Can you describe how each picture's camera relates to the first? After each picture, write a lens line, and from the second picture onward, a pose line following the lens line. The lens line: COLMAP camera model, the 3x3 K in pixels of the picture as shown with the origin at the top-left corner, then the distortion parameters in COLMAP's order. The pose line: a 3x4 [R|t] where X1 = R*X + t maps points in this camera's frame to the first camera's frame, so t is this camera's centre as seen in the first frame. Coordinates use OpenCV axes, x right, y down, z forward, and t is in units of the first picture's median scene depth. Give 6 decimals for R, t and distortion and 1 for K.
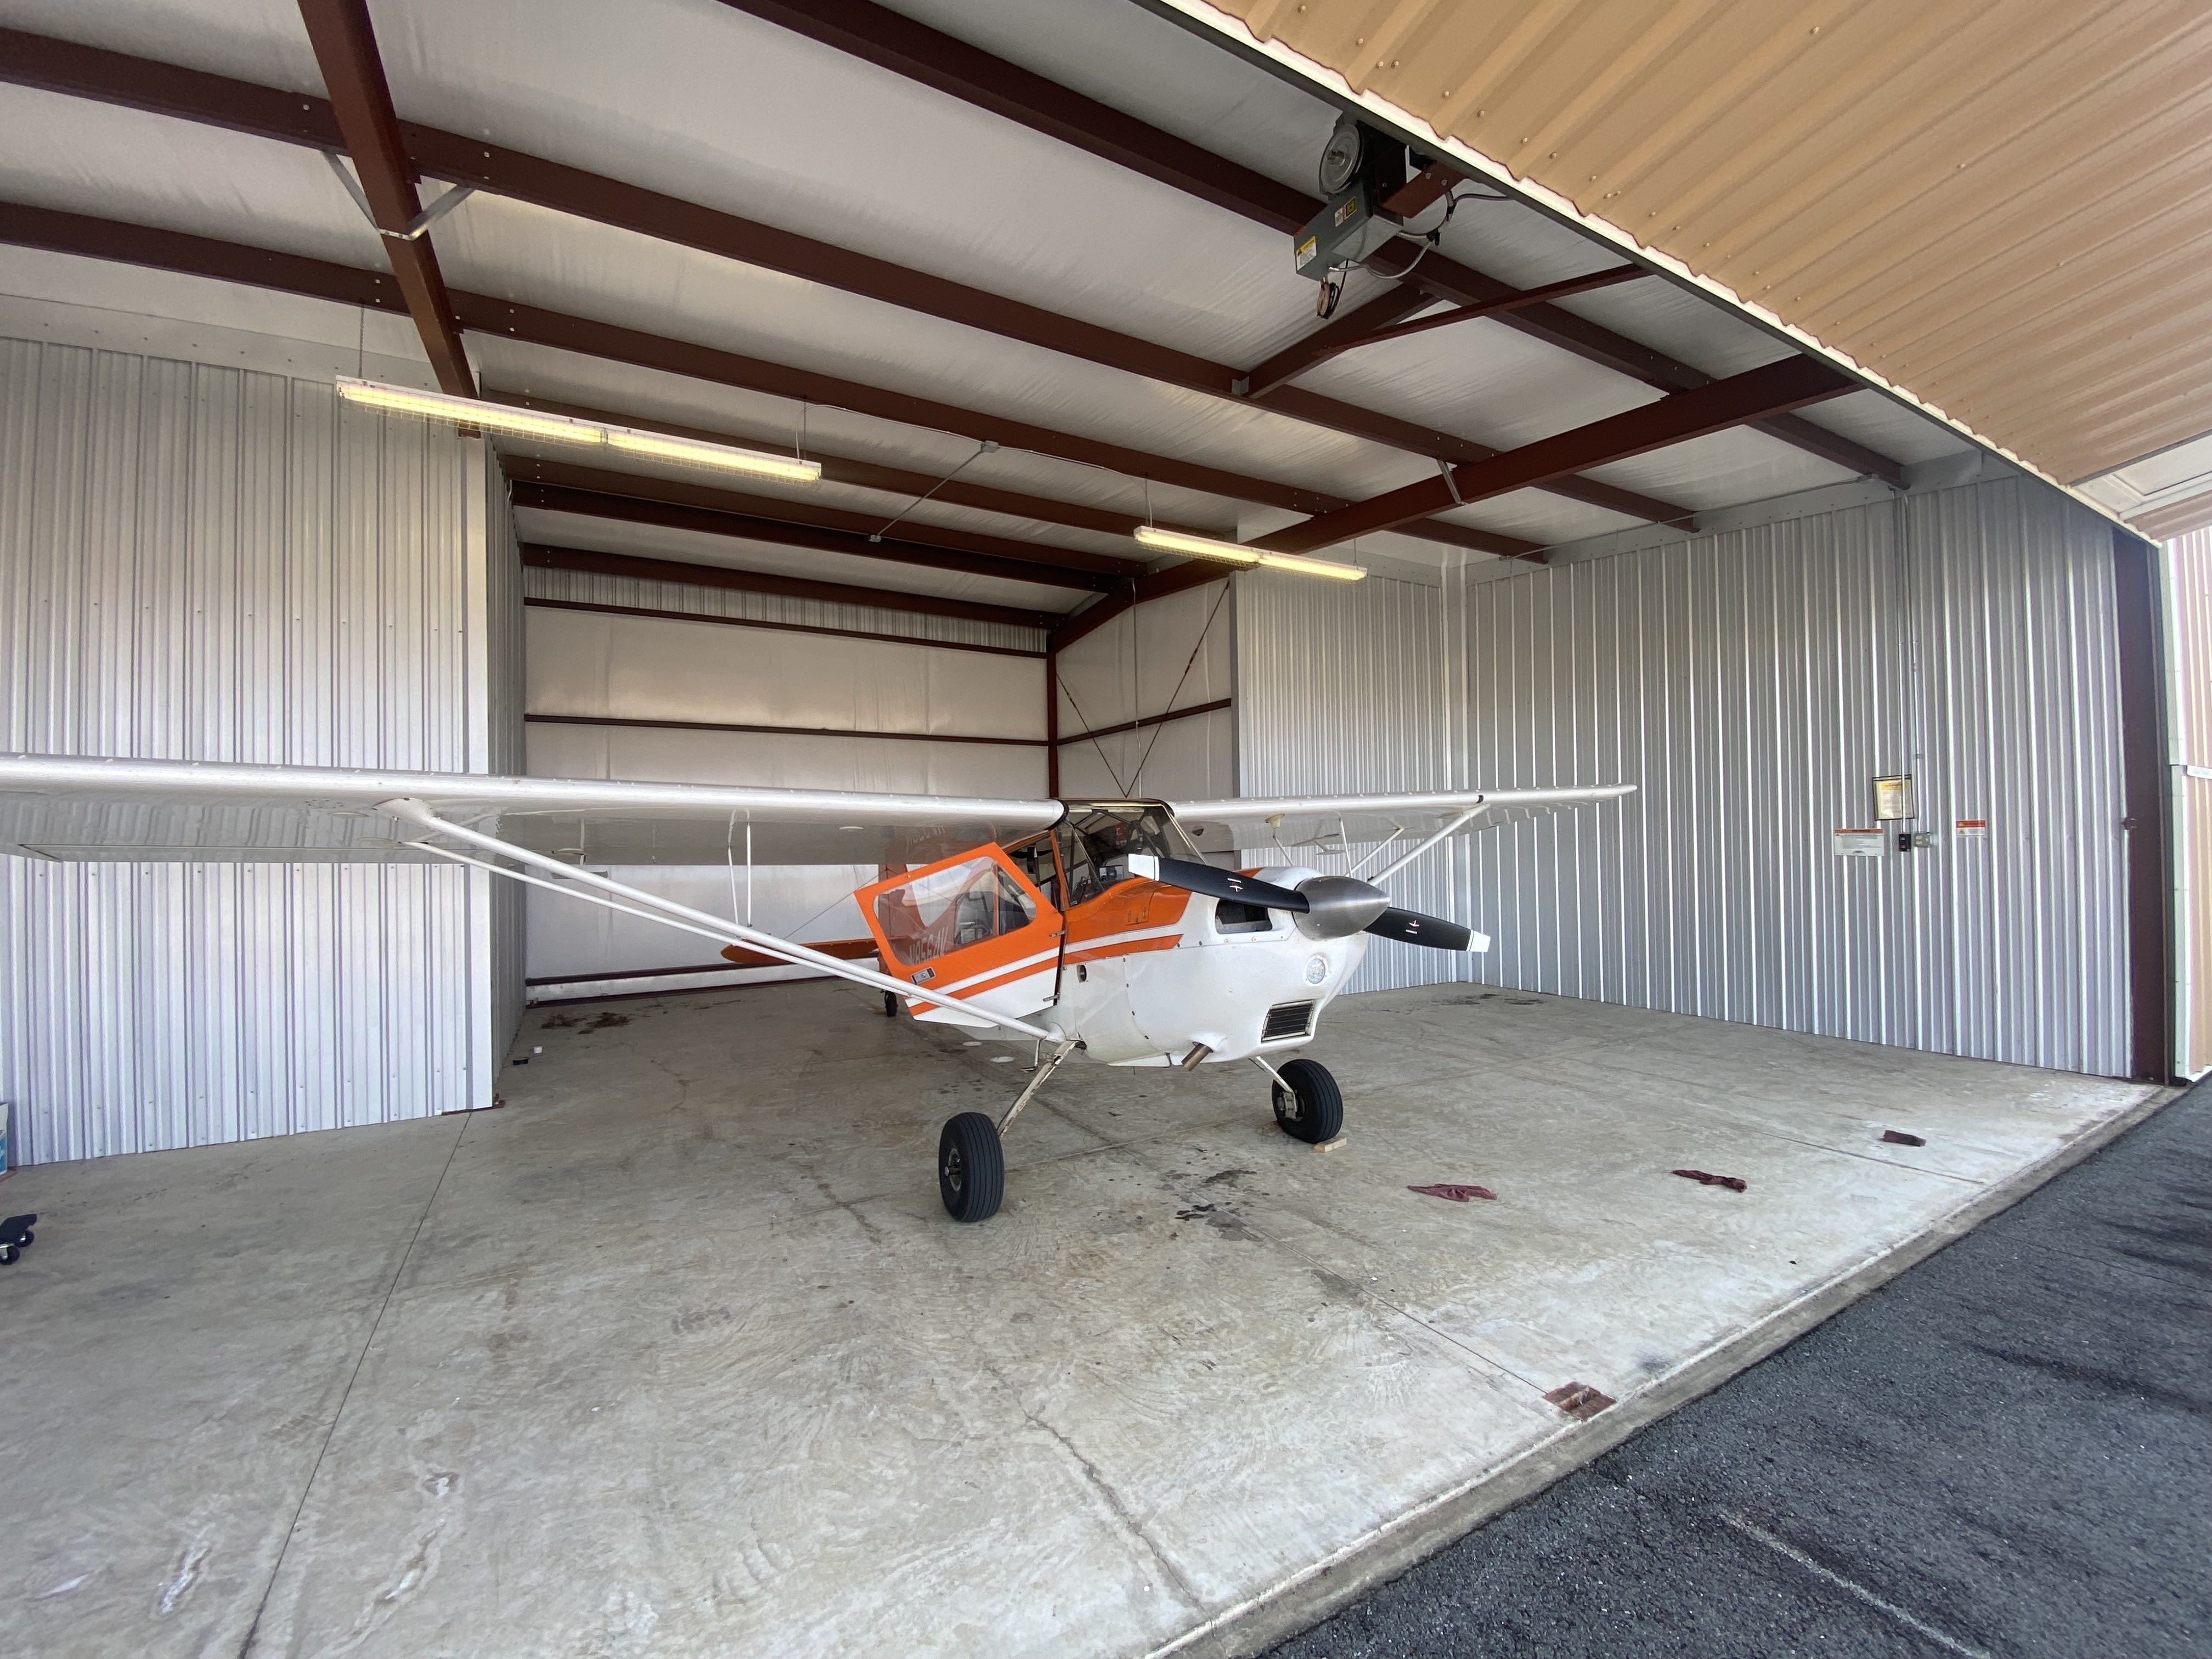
lens RADIAL K [[893.2, 0, 1101.7], [0, 893.2, 830.4], [0, 0, 1]] dist [0.038395, -0.031710]
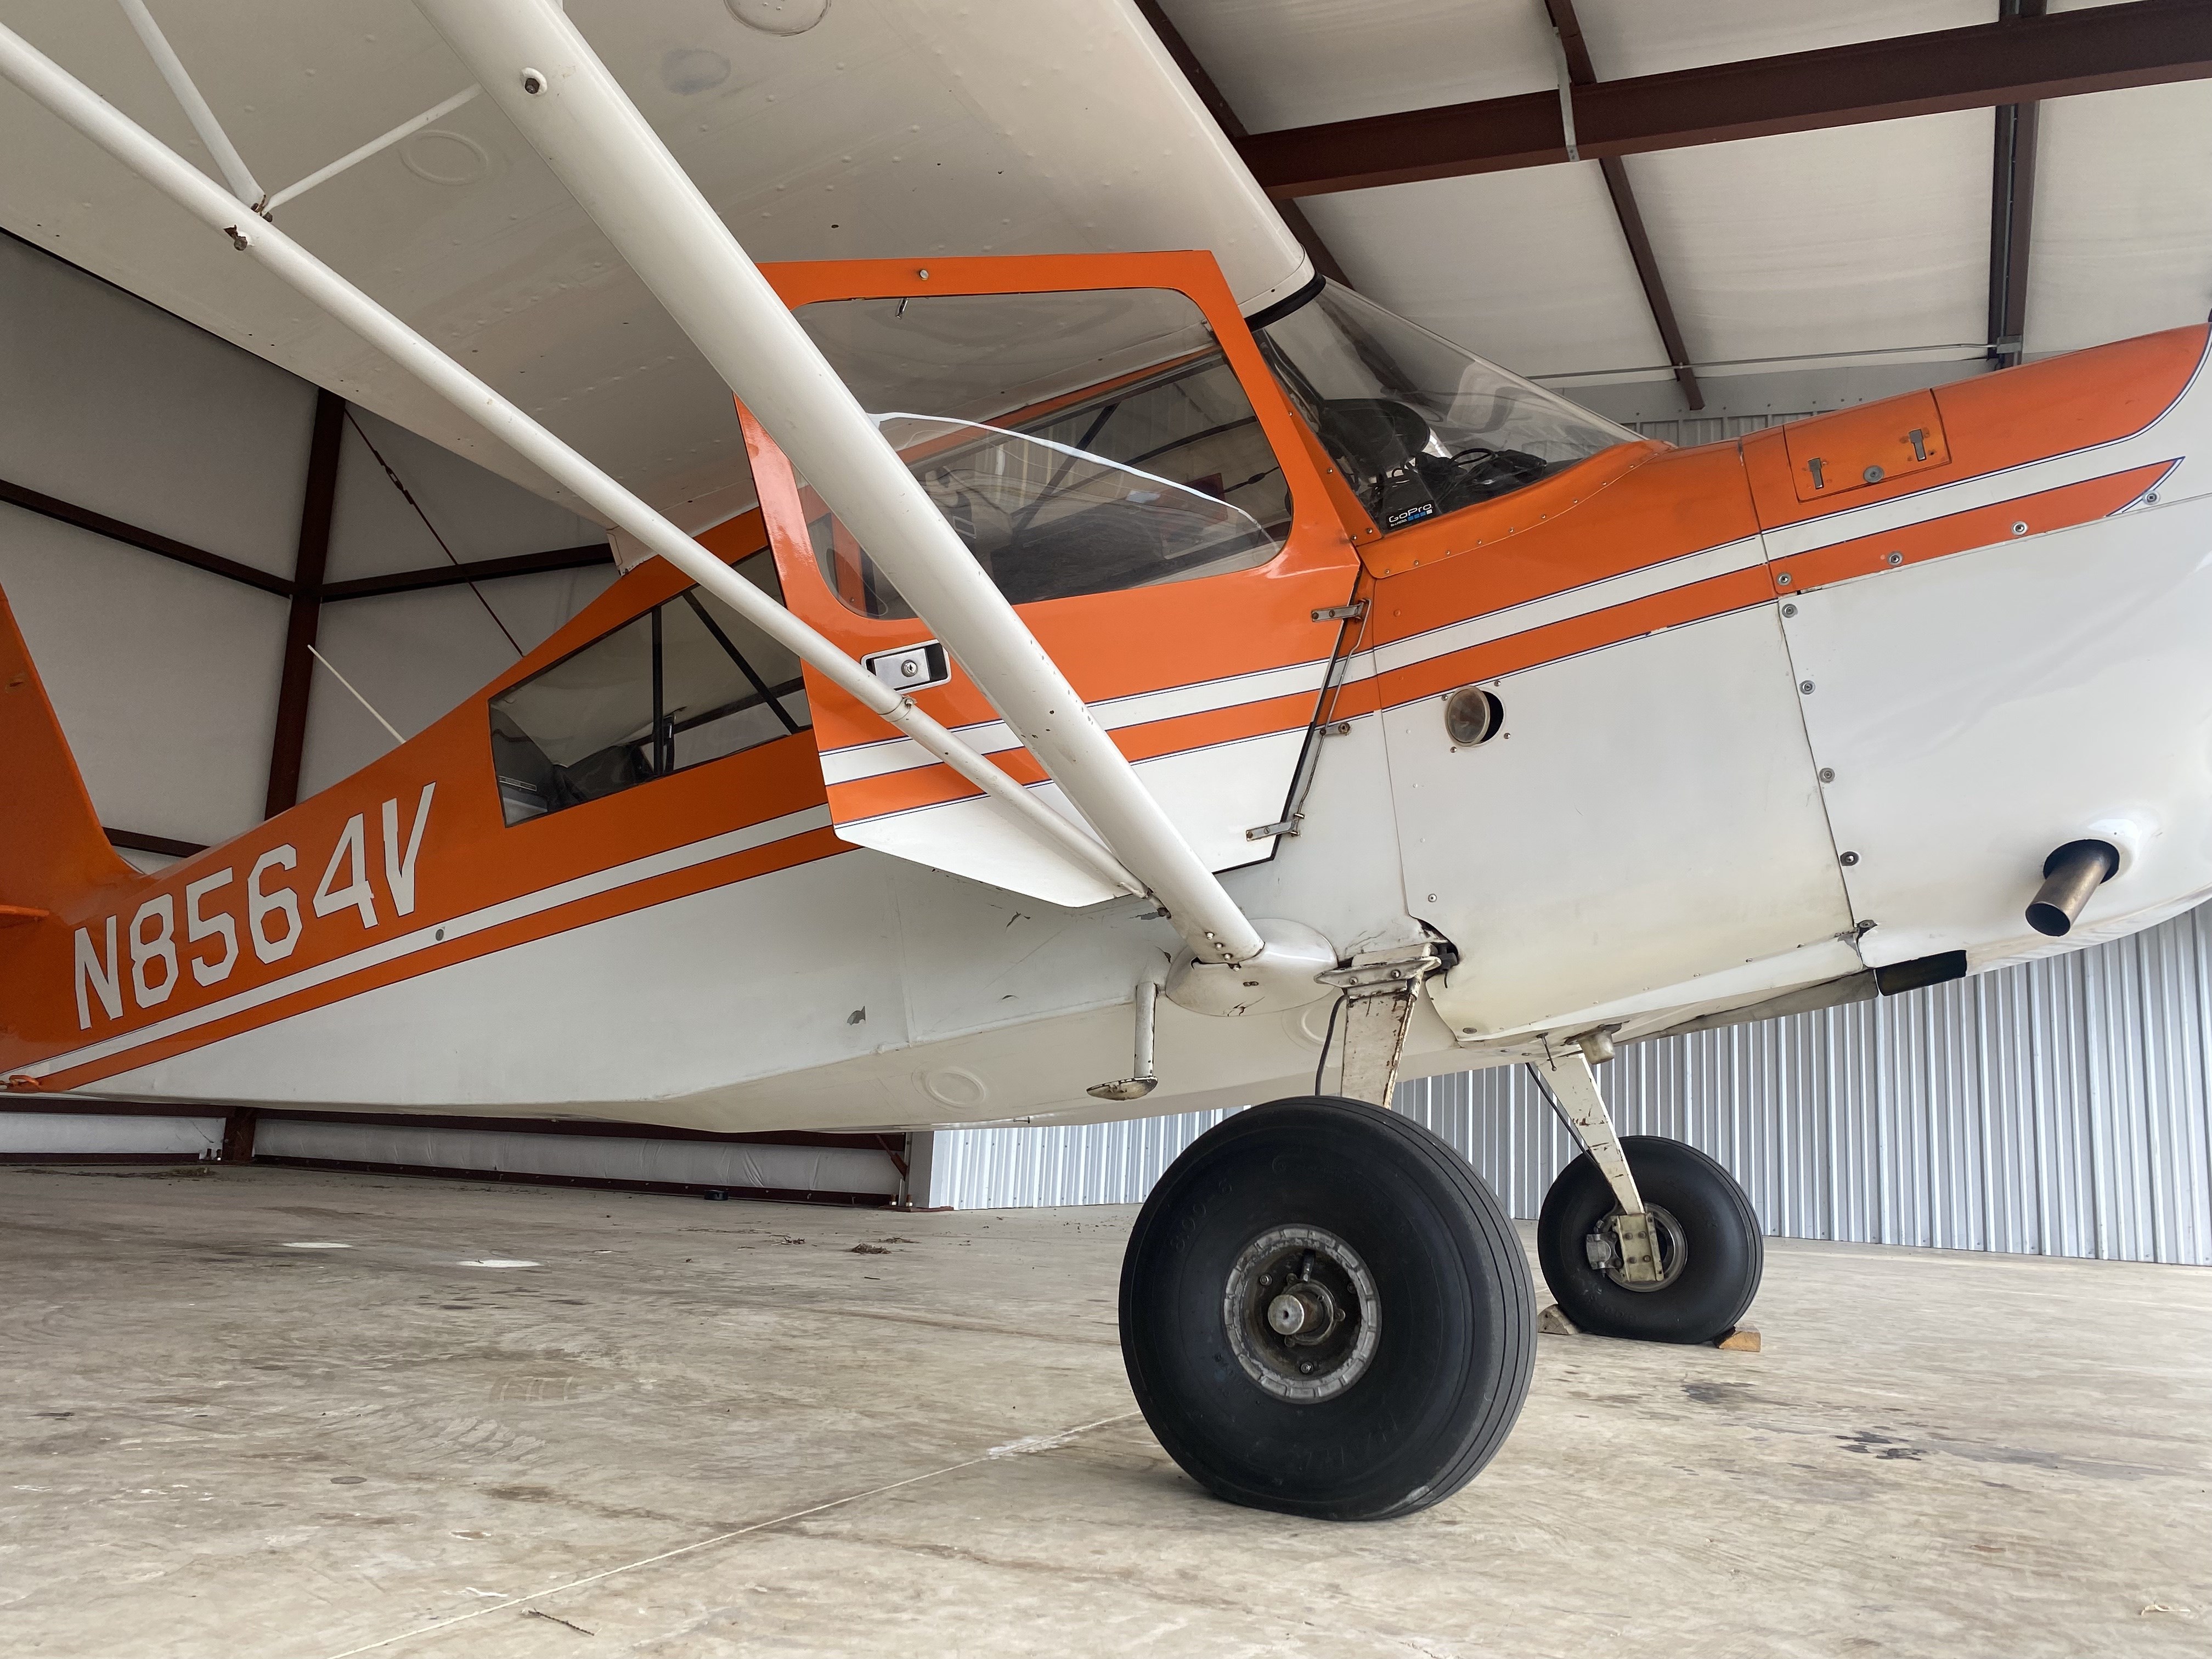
lens RADIAL K [[1696.5, 0, 1121.7], [0, 1696.5, 853.3], [0, 0, 1]] dist [-0.005960, -0.002472]
pose [[0.822893, 0.144523, 0.549509, -0.408926], [-0.066253, 0.984920, -0.159824, 0.288291], [-0.564320, 0.095111, 0.820059, 0.557628]]
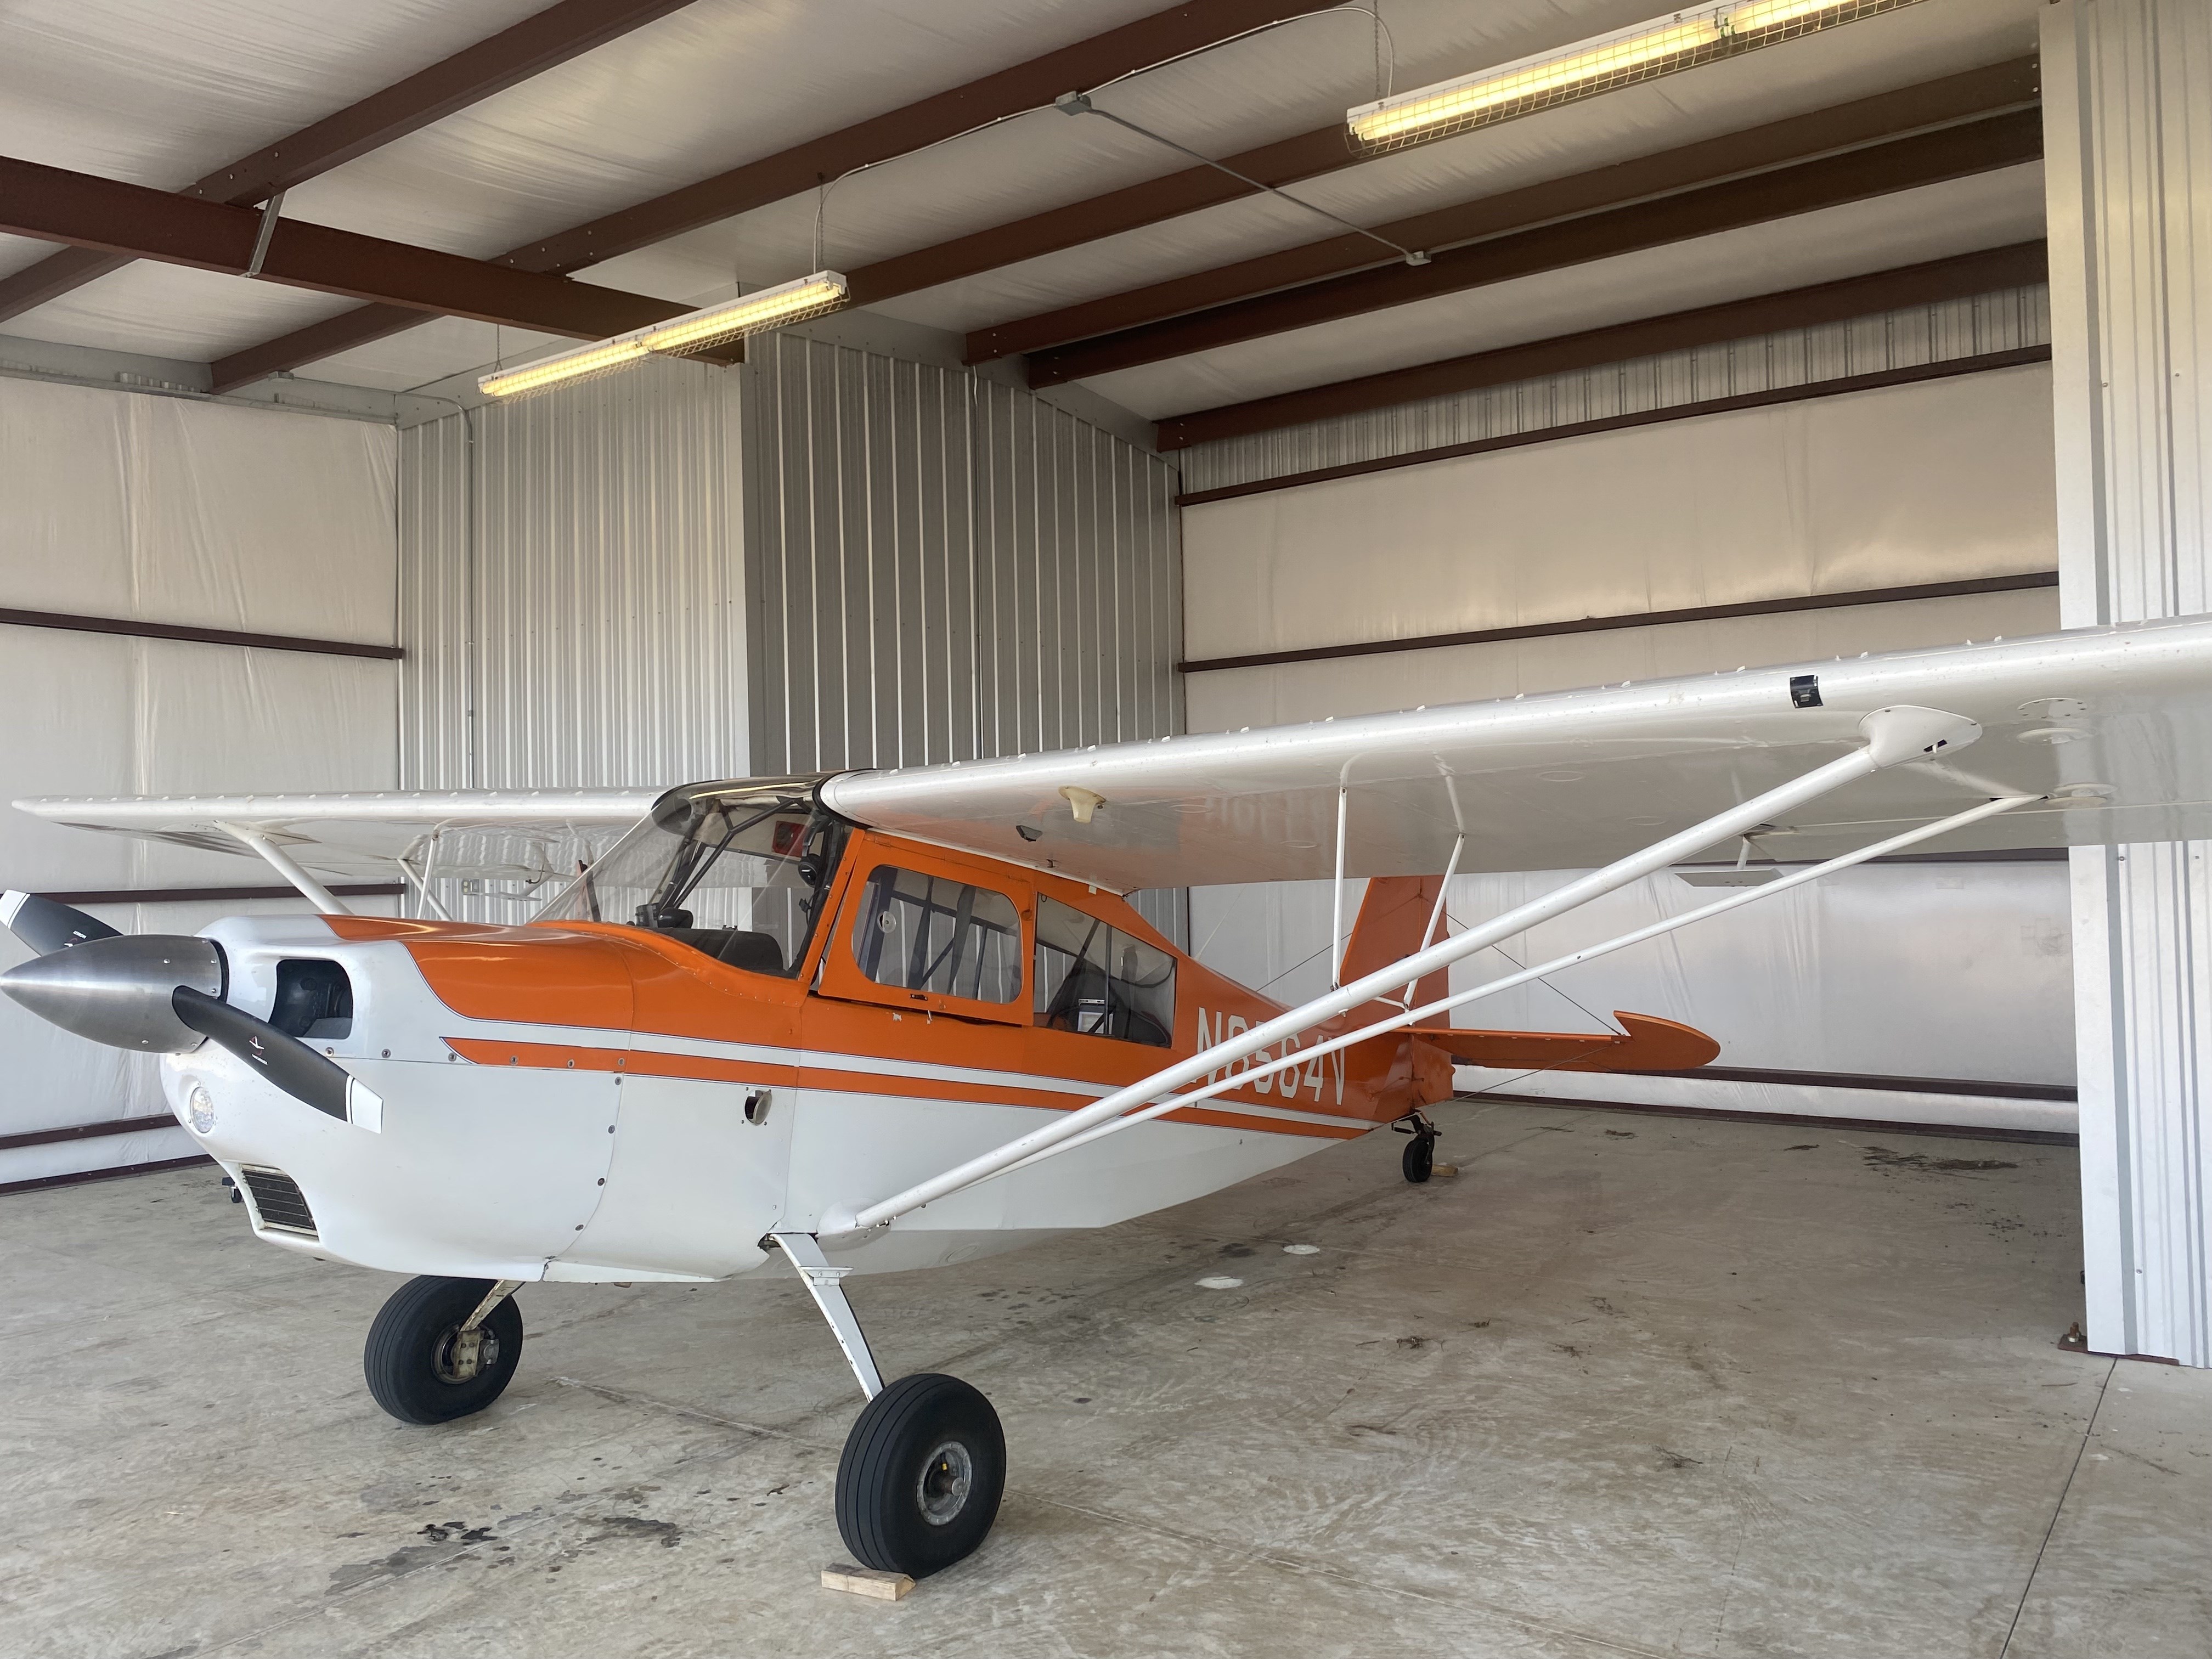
lens RADIAL K [[1692.3, 0, 1115.9], [0, 1692.3, 837.3], [0, 0, 1]] dist [0.003269, 0.005917]
pose [[0.425074, -0.007563, -0.905127, 1.067098], [0.025847, 0.999659, 0.003786, 0.001431], [0.904789, -0.025004, 0.425124, 0.810861]]
